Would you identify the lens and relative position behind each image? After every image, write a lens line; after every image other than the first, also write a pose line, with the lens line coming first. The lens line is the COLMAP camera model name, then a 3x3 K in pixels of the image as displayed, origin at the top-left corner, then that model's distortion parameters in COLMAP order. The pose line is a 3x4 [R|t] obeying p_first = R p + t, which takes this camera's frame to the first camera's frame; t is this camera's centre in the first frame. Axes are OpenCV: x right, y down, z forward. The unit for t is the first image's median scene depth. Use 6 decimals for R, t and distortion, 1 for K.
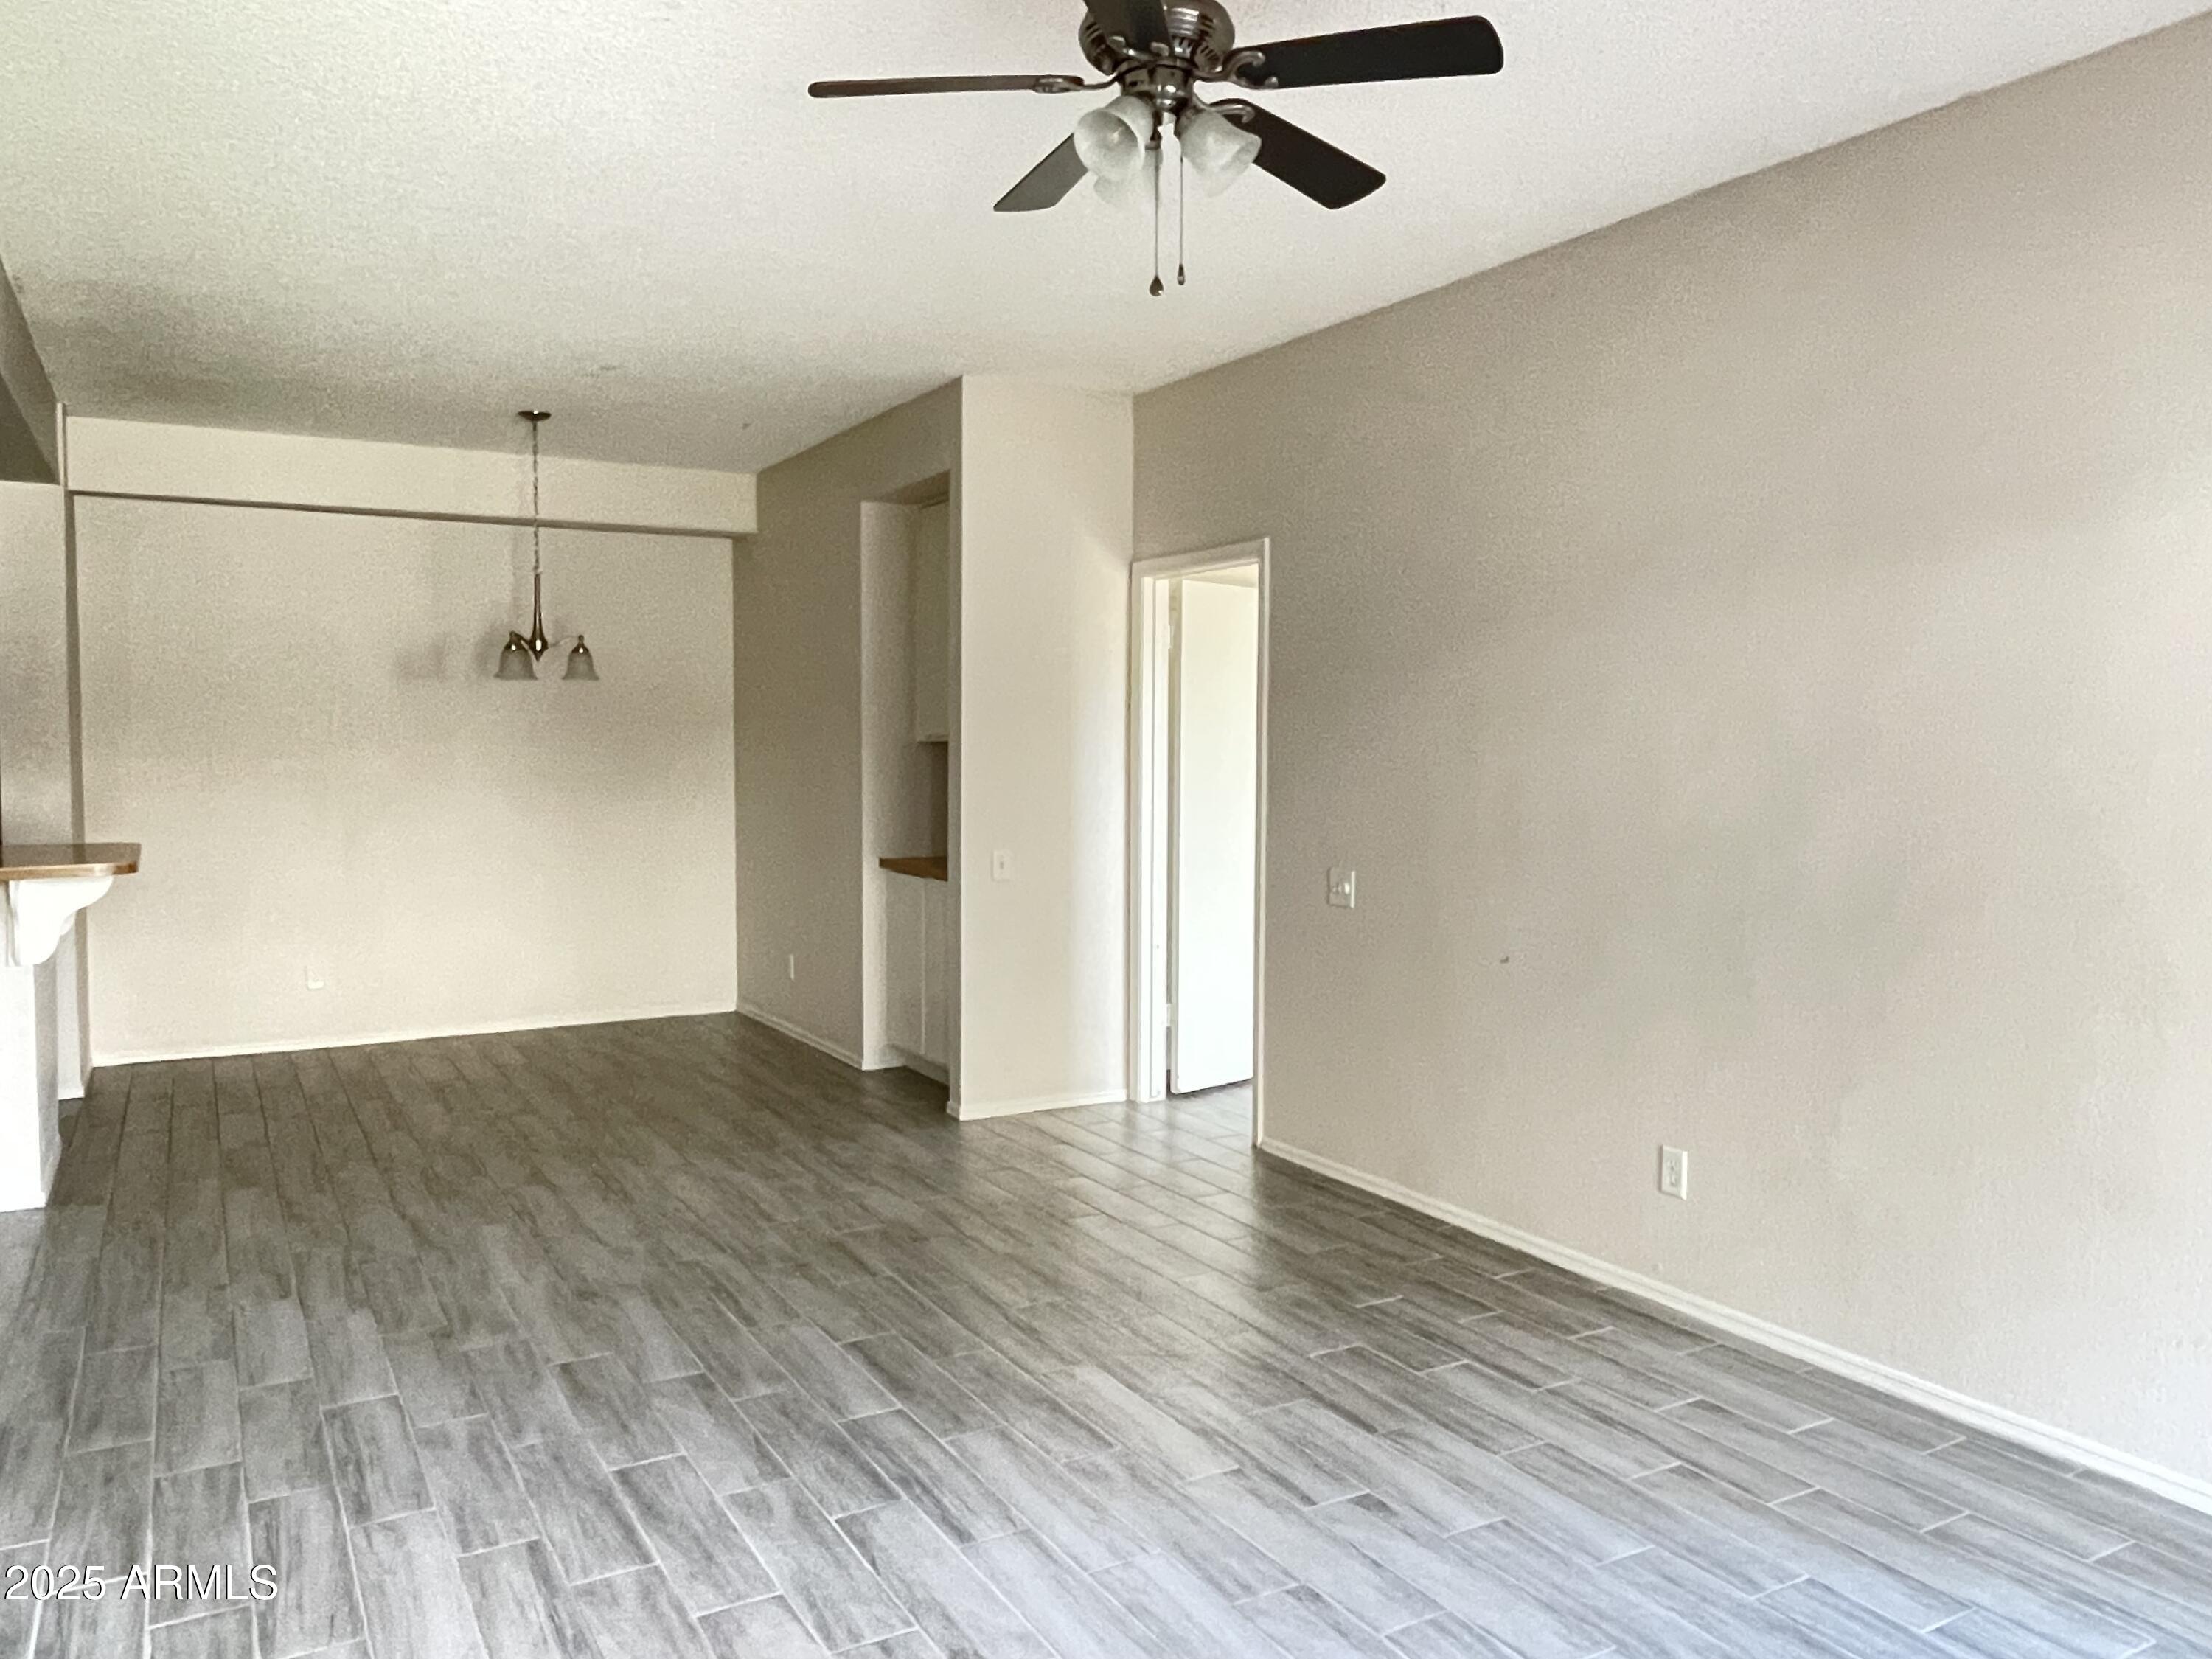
lens RADIAL K [[1588.3, 0, 1106.0], [0, 1588.3, 829.5], [0, 0, 1]] dist [-0.001671, -0.000449]
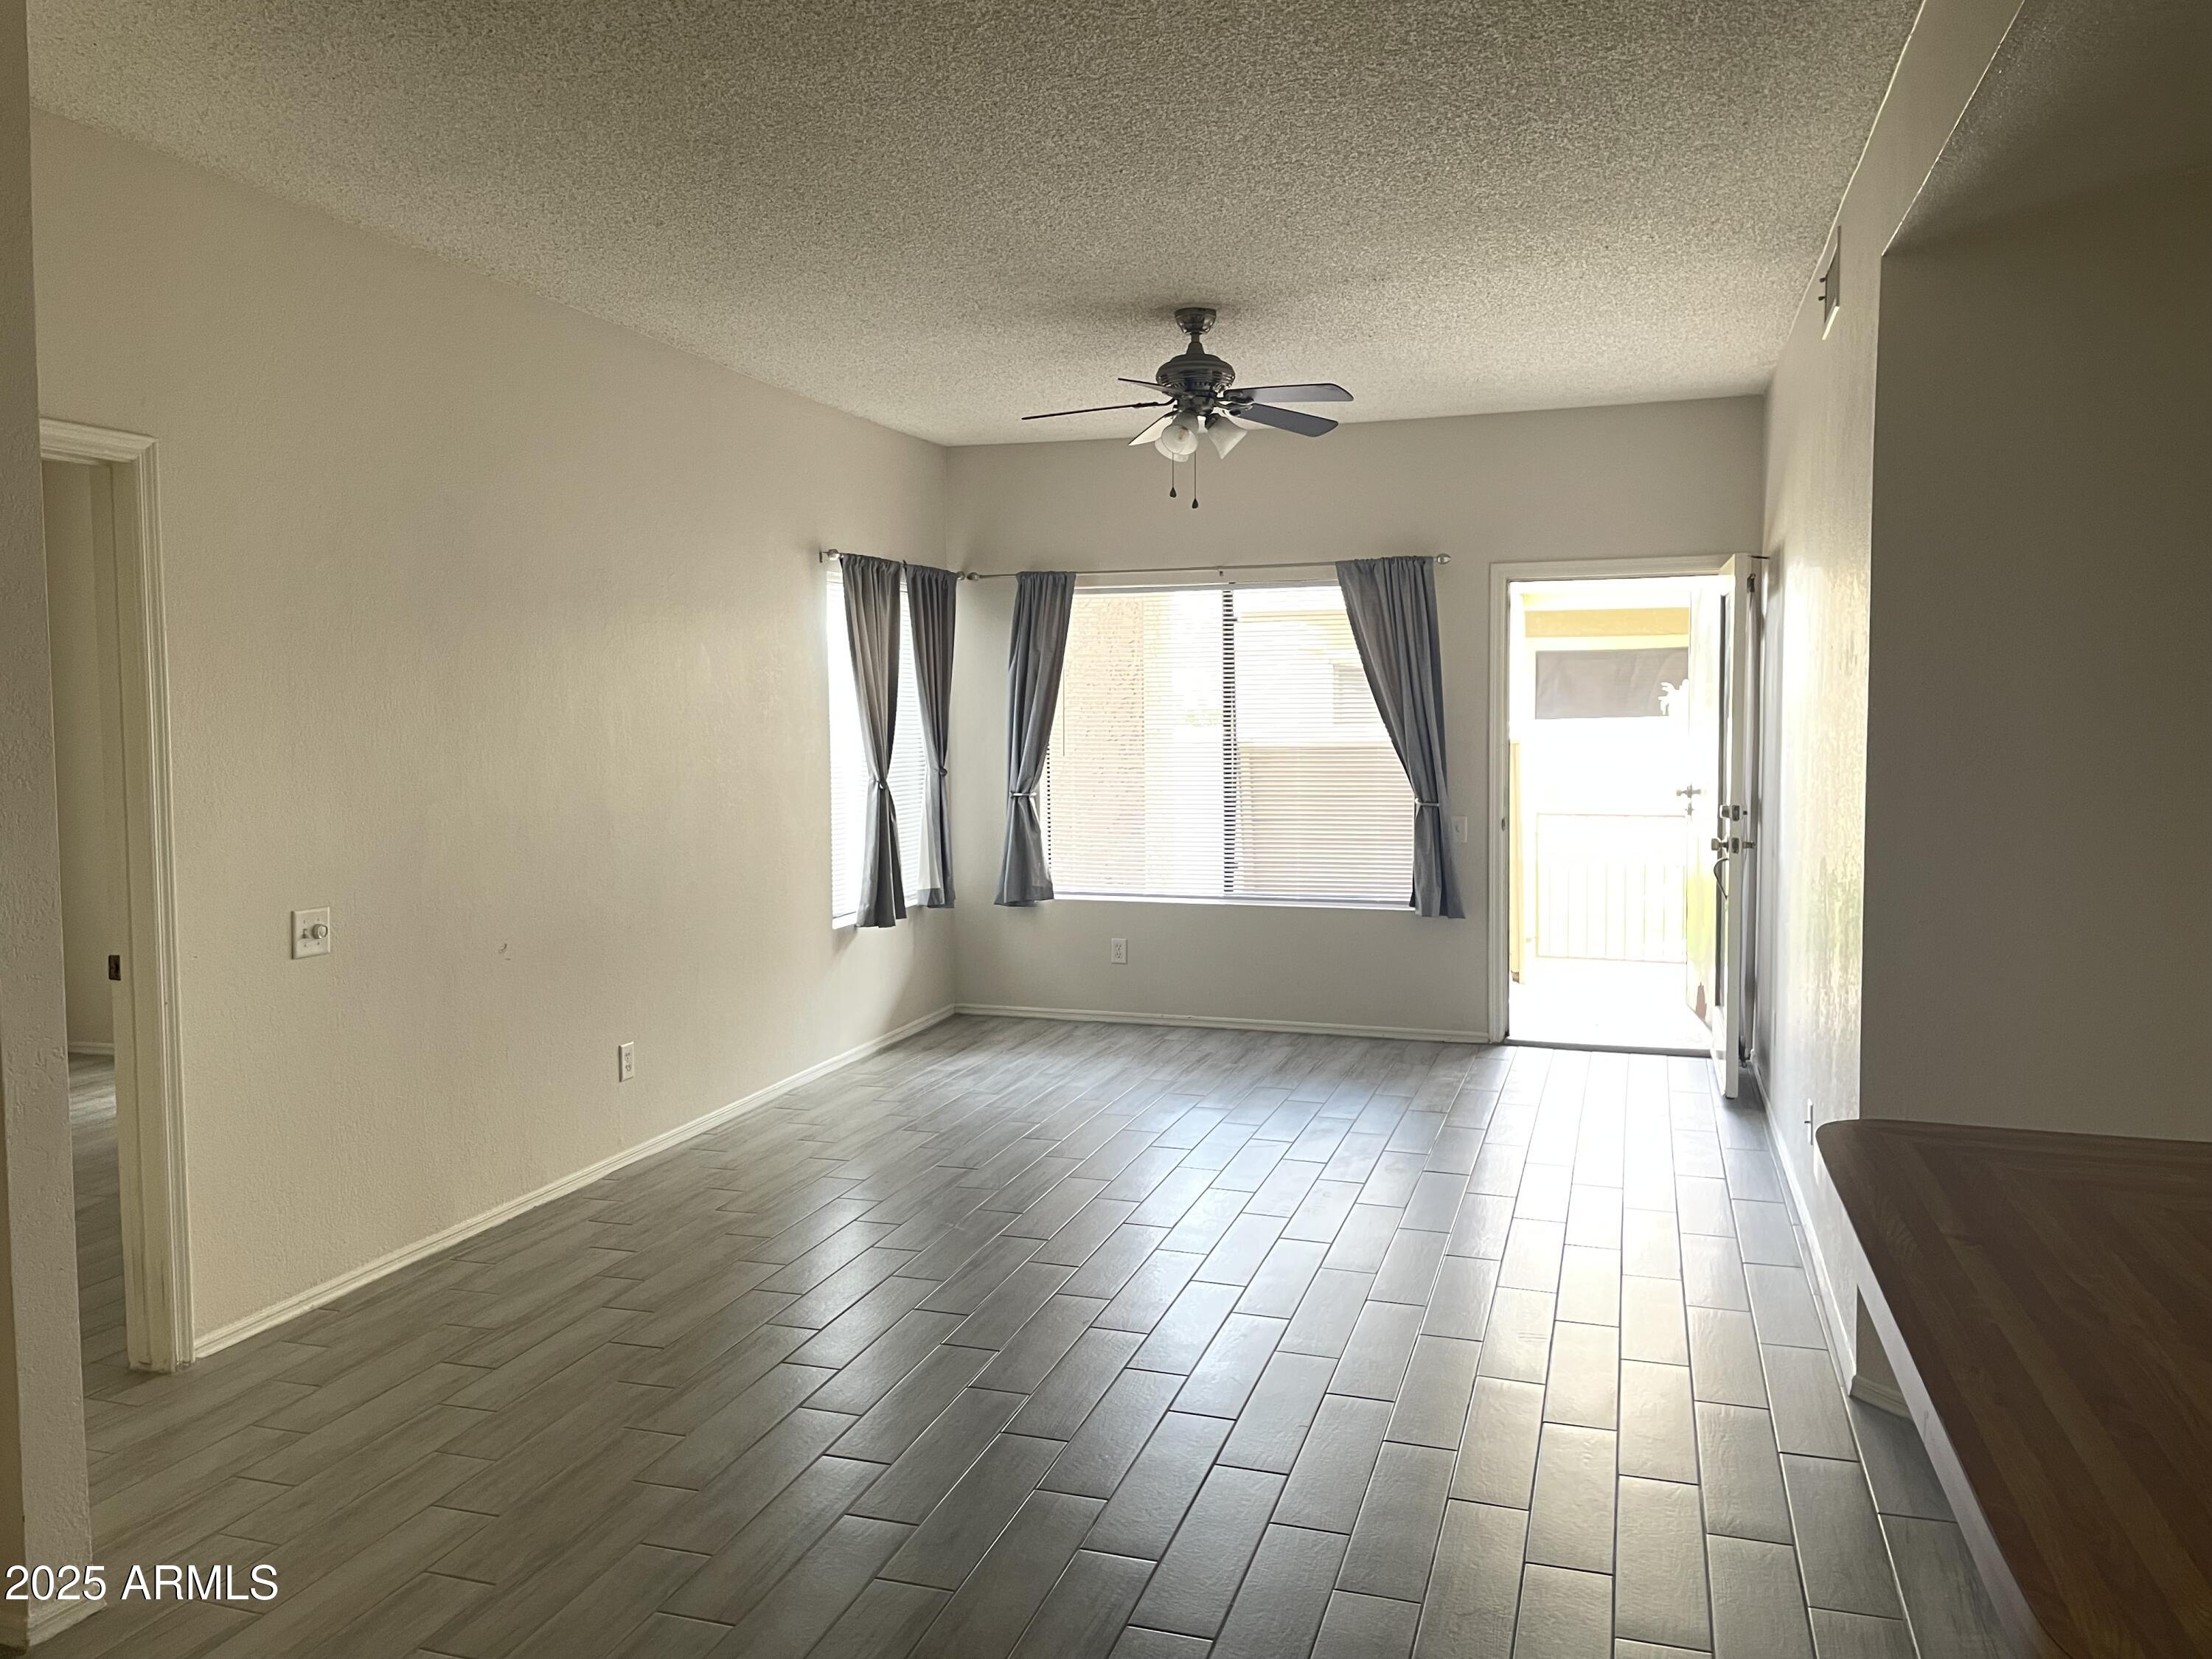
lens RADIAL K [[1663.3, 0, 1106.0], [0, 1663.3, 829.5], [0, 0, 1]] dist [0.001444, 0.000603]
pose [[-0.682727, -0.043141, 0.729399, -0.816506], [0.047110, 0.993579, 0.102862, -0.089984], [-0.729153, 0.104588, -0.676311, 1.448569]]
